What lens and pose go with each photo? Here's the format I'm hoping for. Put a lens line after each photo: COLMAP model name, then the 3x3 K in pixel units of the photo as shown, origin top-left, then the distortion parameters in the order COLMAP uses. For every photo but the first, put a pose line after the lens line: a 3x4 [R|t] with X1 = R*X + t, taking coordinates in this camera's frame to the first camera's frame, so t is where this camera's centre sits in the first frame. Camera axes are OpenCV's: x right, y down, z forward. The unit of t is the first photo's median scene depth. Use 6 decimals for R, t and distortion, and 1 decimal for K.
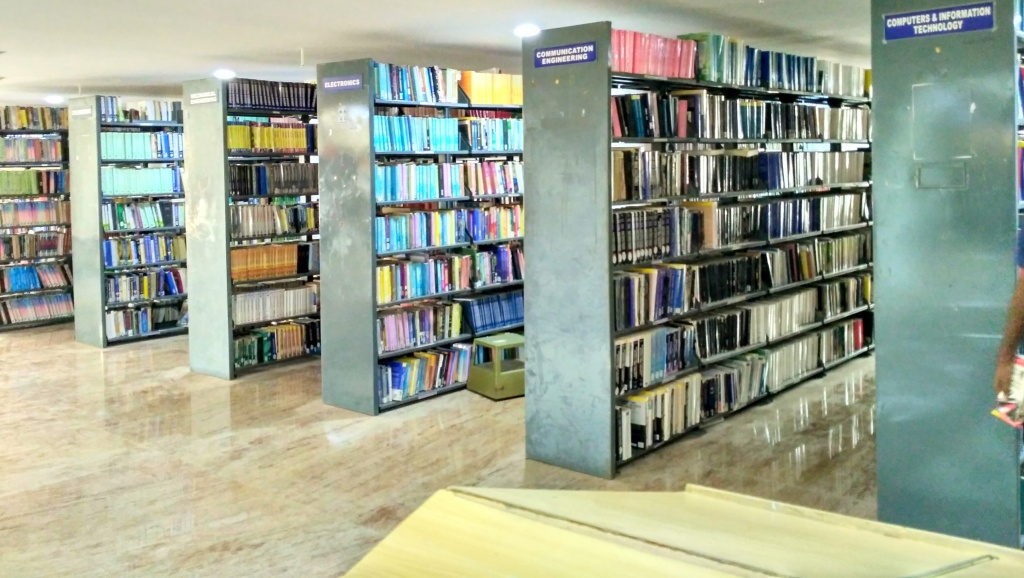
lens RADIAL K [[928.9, 0, 511.5], [0, 928.9, 188.7], [0, 0, 1]] dist [0.131637, -0.415323]
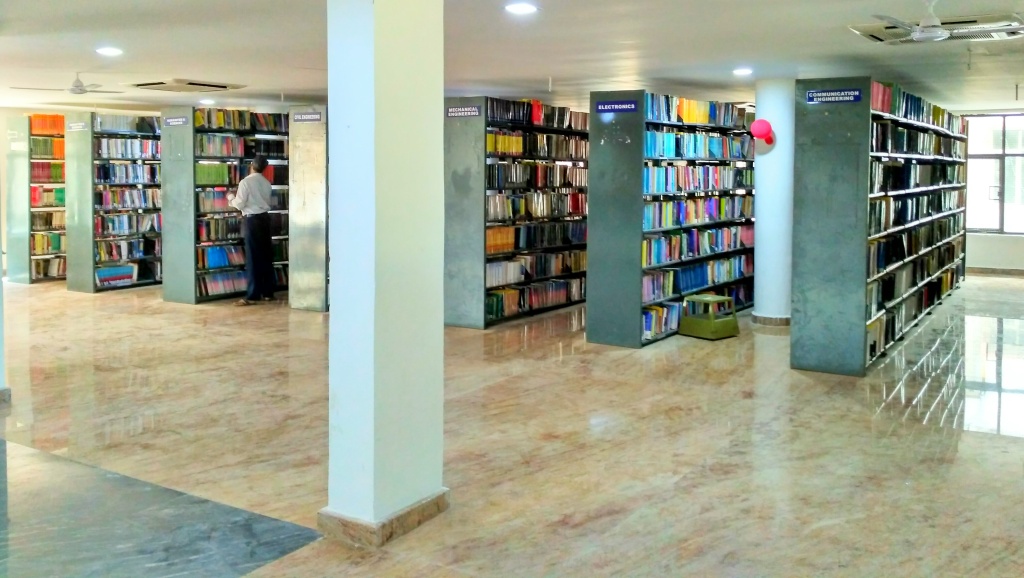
lens RADIAL K [[928.9, 0, 511.5], [0, 928.9, 188.7], [0, 0, 1]] dist [0.131637, -0.415323]
pose [[0.990073, 0.020393, 0.139064, -0.484571], [-0.019539, 0.999781, -0.007508, 0.019346], [-0.139186, 0.004716, 0.990255, -0.307716]]
